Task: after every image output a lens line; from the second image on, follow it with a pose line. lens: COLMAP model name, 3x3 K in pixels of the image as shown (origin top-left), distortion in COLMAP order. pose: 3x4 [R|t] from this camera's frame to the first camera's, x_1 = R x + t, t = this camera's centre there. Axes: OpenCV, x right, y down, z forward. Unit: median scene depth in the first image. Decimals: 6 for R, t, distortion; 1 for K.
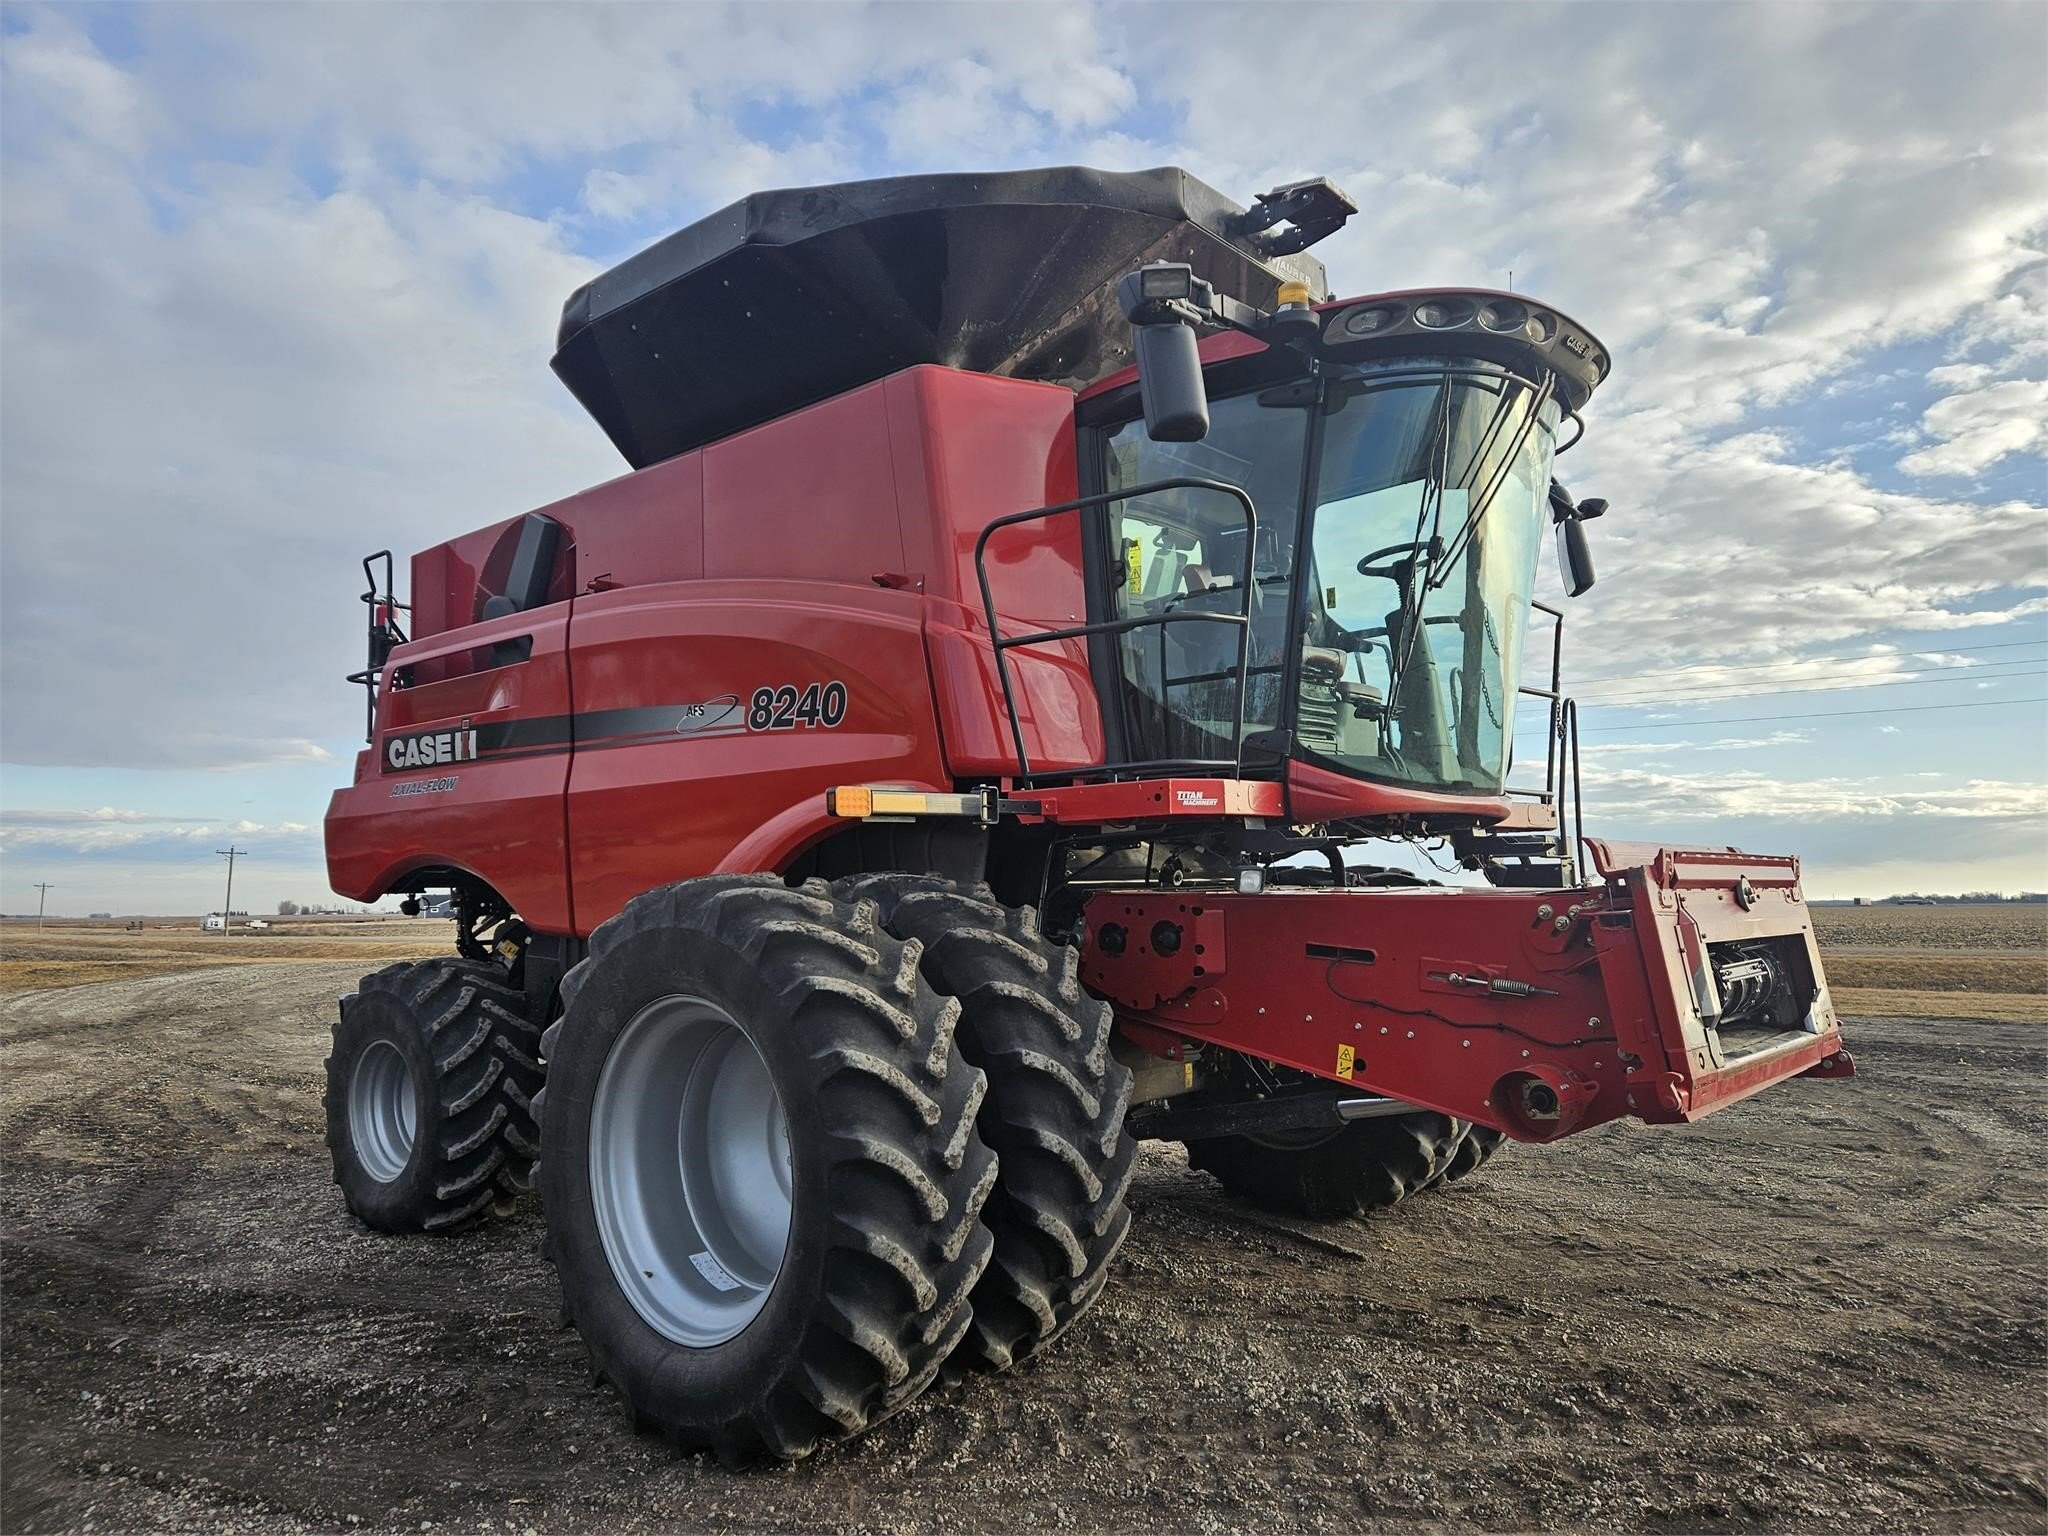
lens RADIAL K [[1367.1, 0, 1012.6], [0, 1367.1, 764.7], [0, 0, 1]] dist [0.087978, -0.071426]
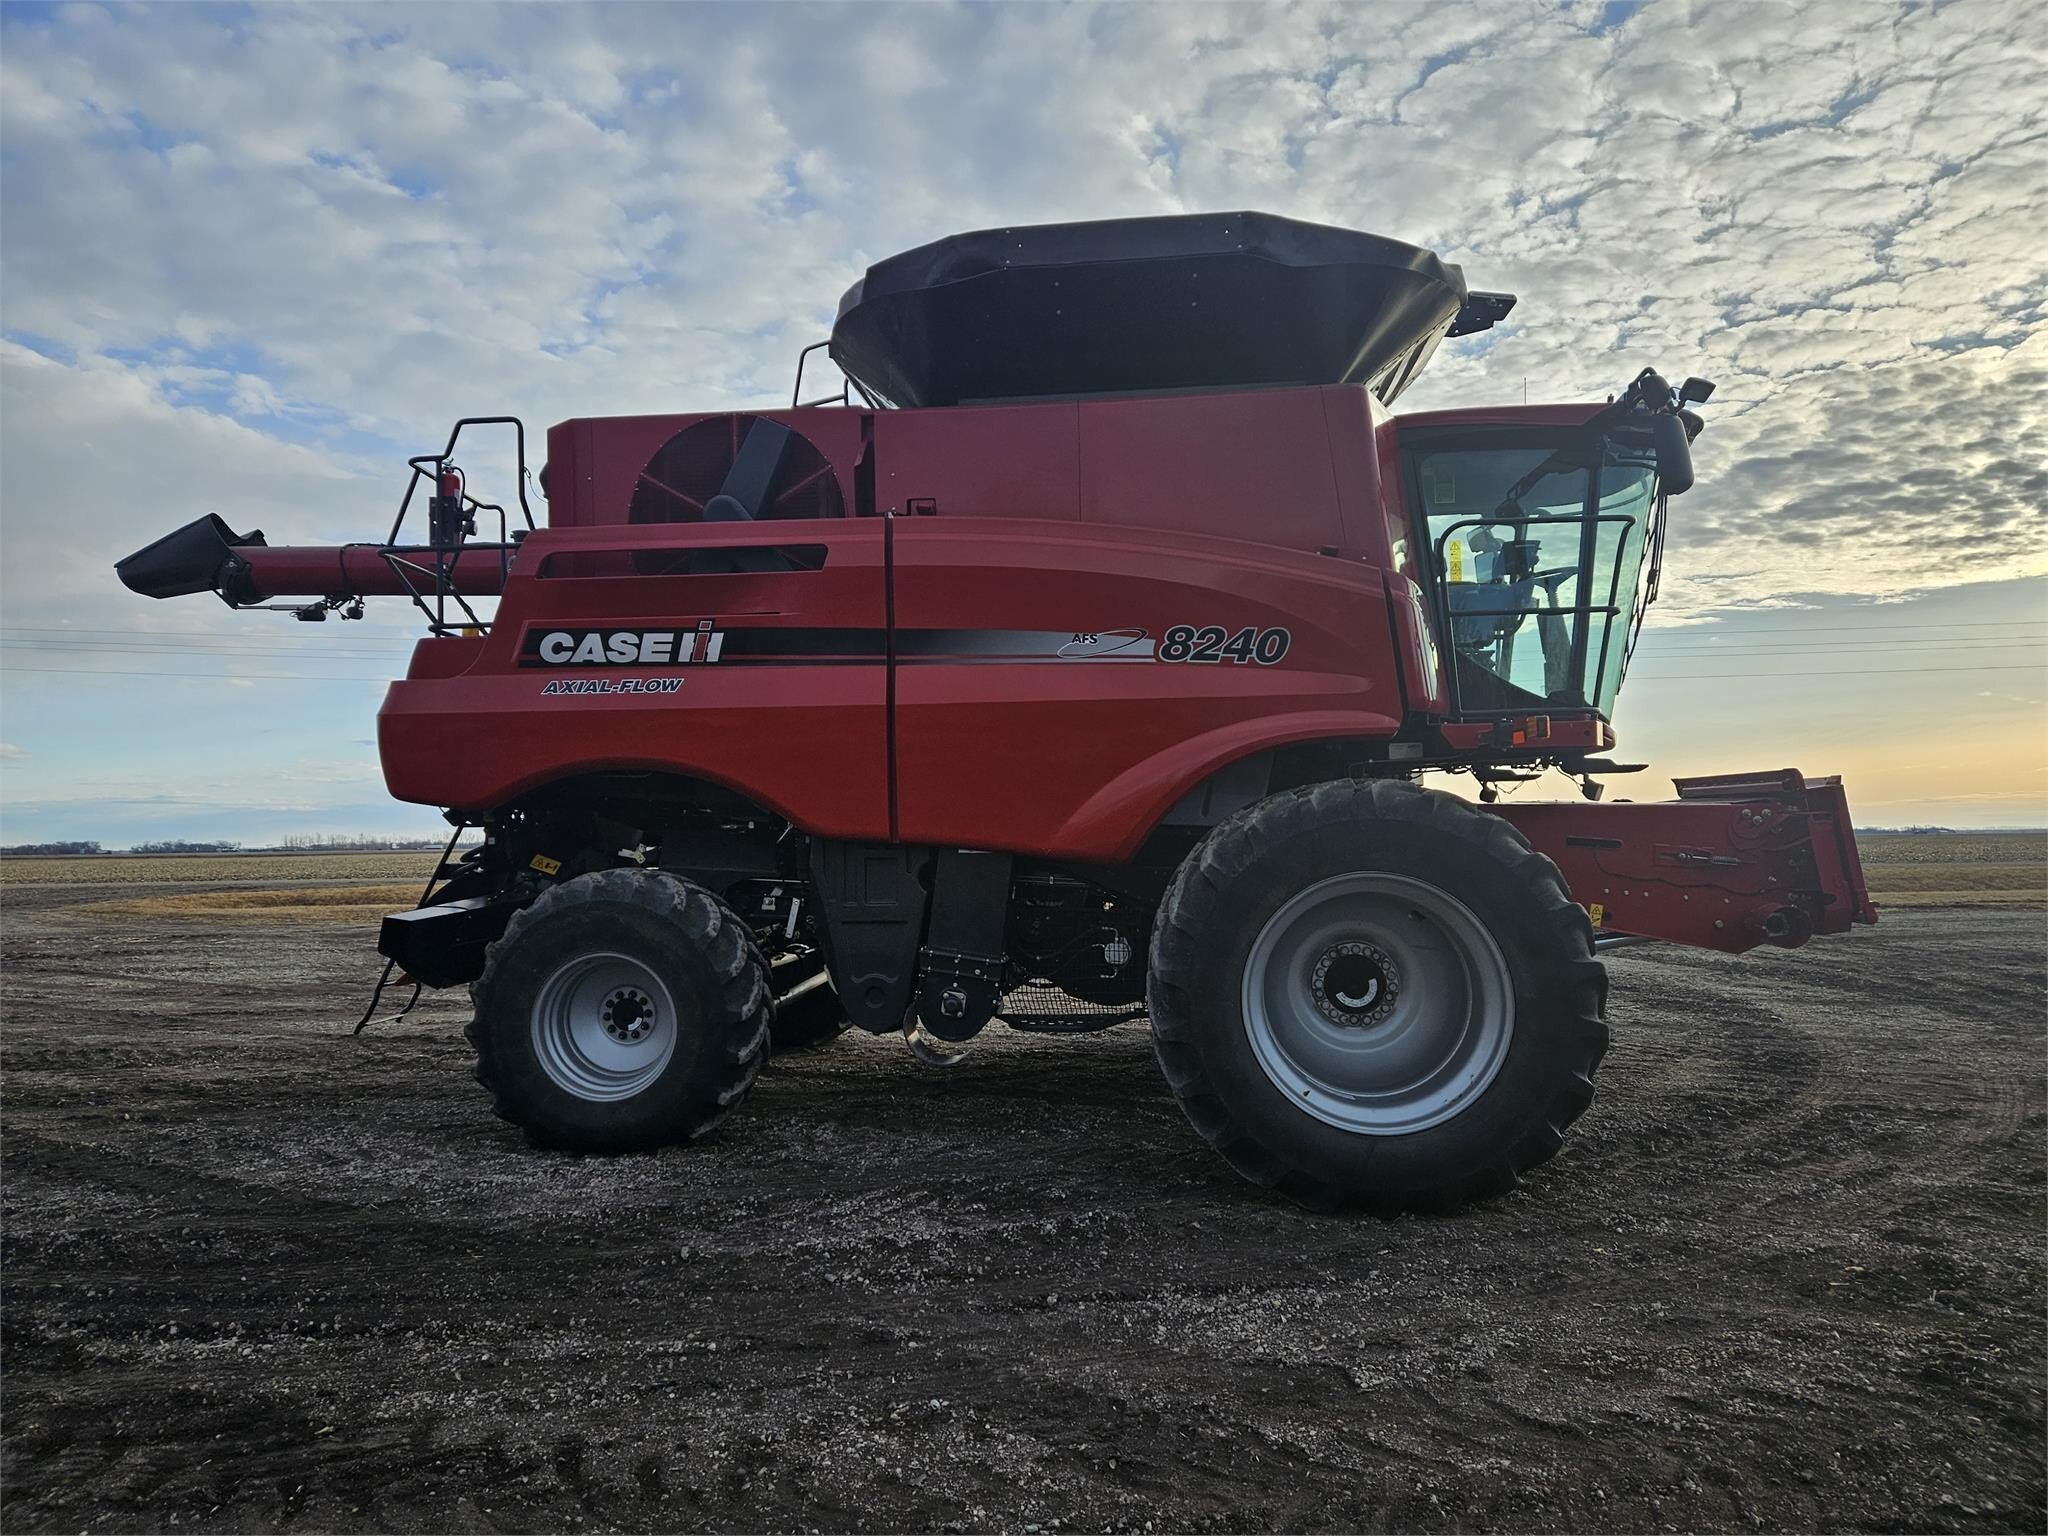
lens RADIAL K [[1366.0, 0, 1022.2], [0, 1366.0, 753.3], [0, 0, 1]] dist [0.094801, -0.080507]
pose [[0.829102, 0.033997, 0.558062, -0.802326], [-0.052864, 0.998445, 0.017715, 0.033830], [-0.556592, -0.044189, 0.829610, 0.078993]]
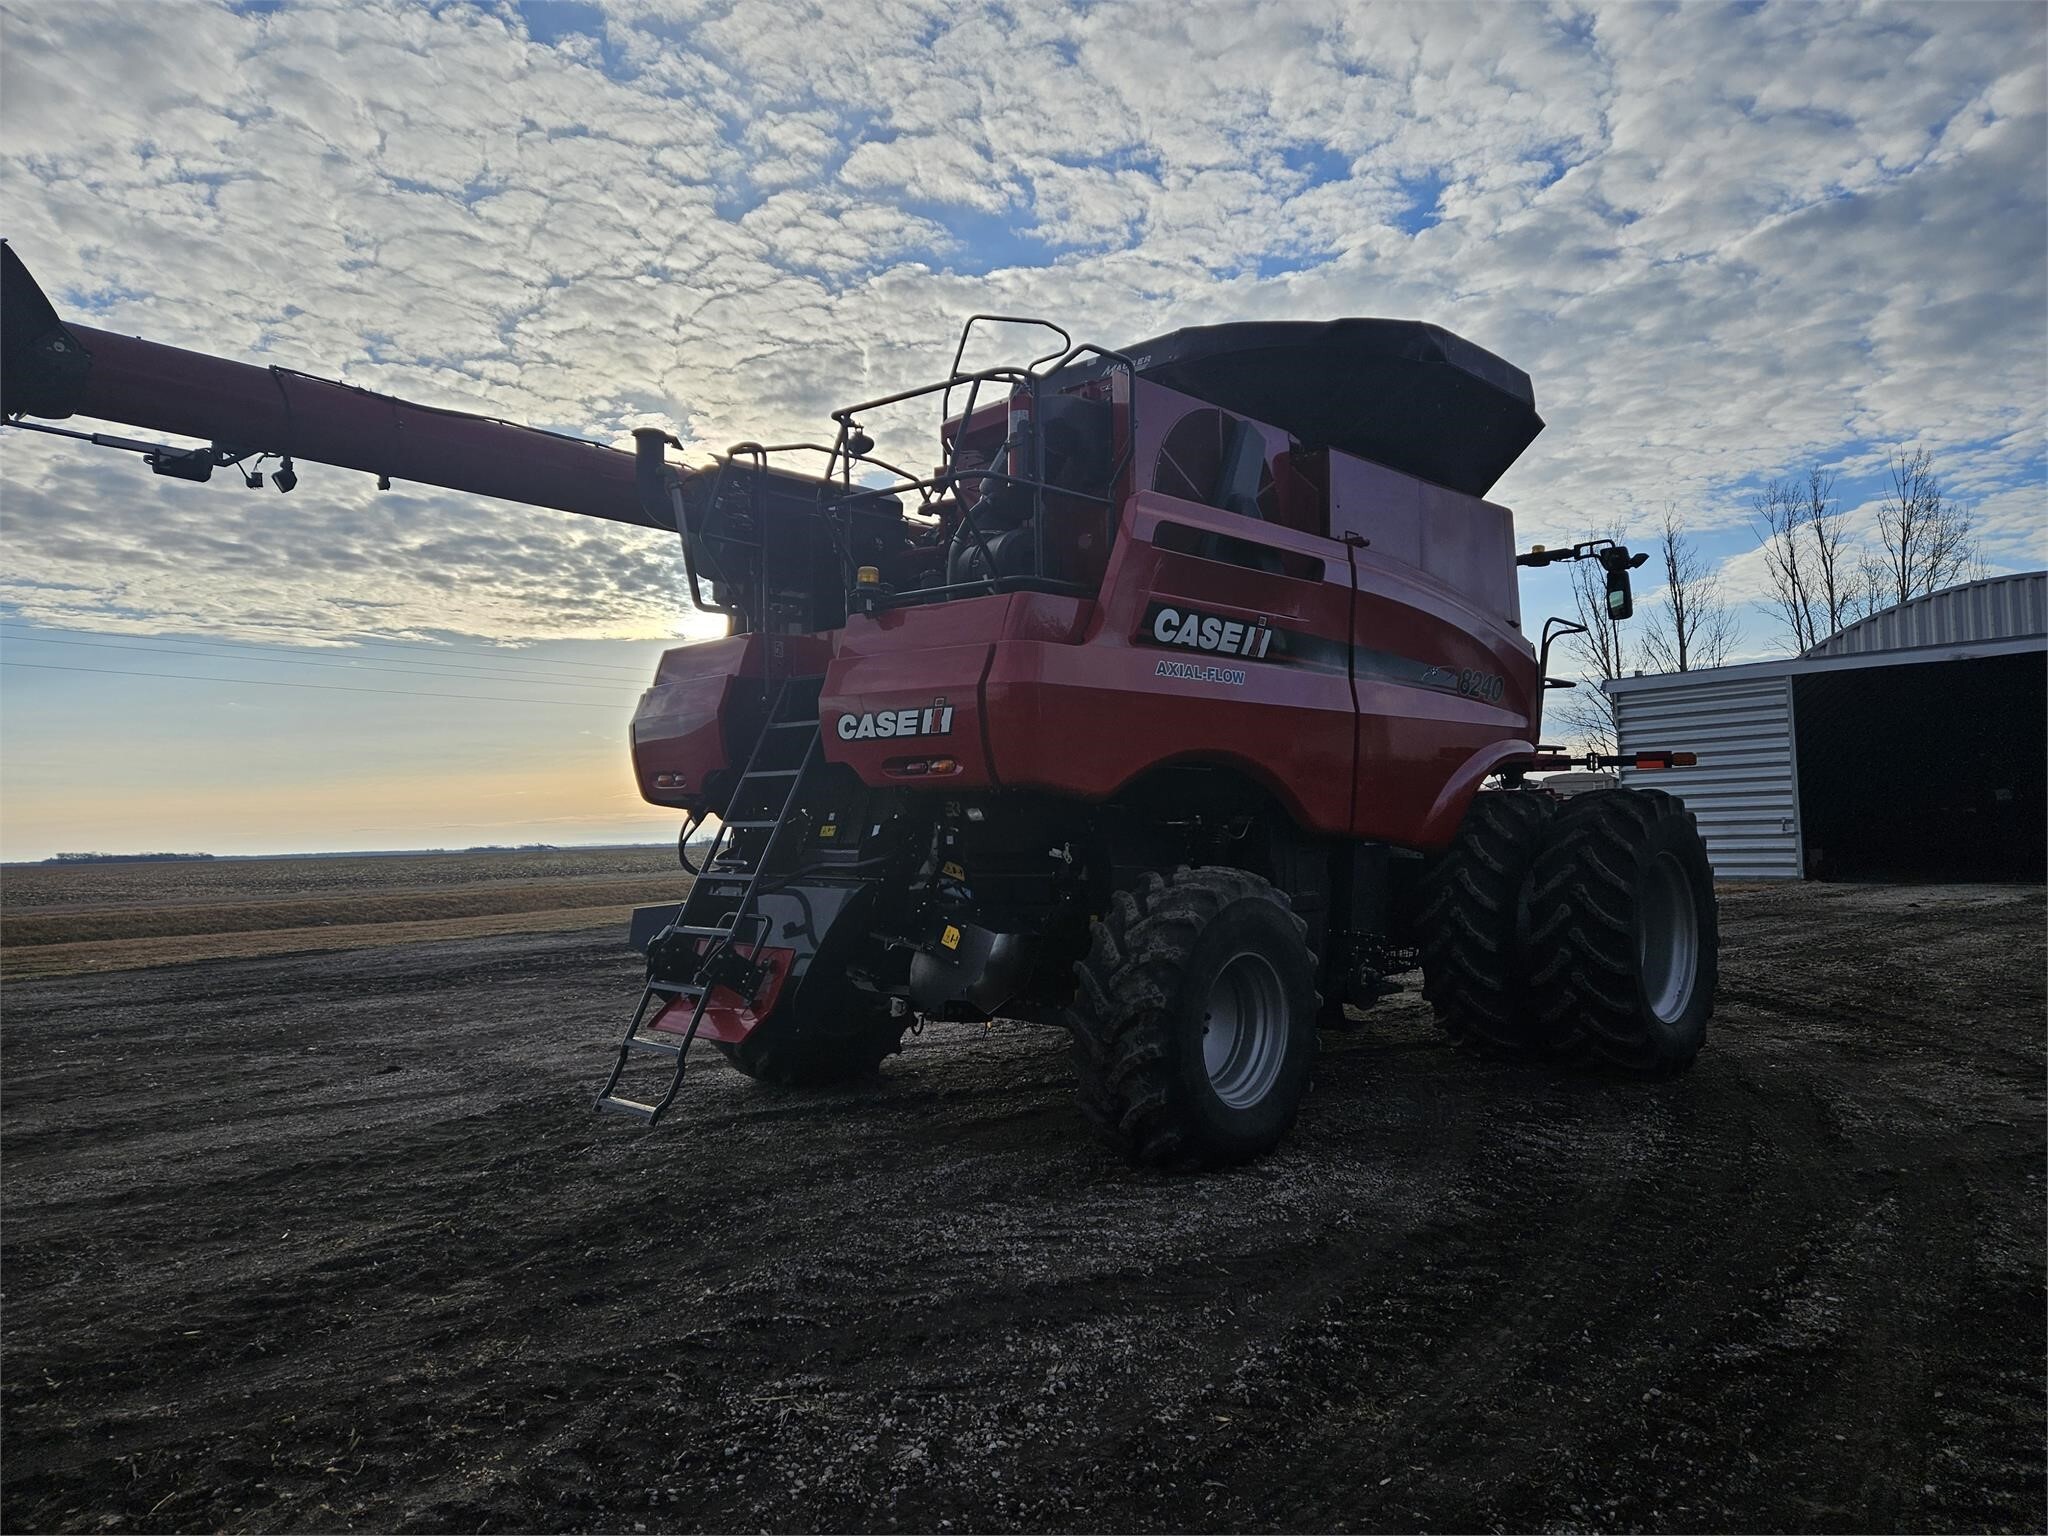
lens RADIAL K [[1367.1, 0, 1012.6], [0, 1367.1, 764.7], [0, 0, 1]] dist [0.087978, -0.071426]
pose [[0.033472, 0.059869, 0.997645, -1.462831], [-0.076350, 0.995440, -0.057175, 0.150574], [-0.996519, -0.074256, 0.037890, 1.217317]]
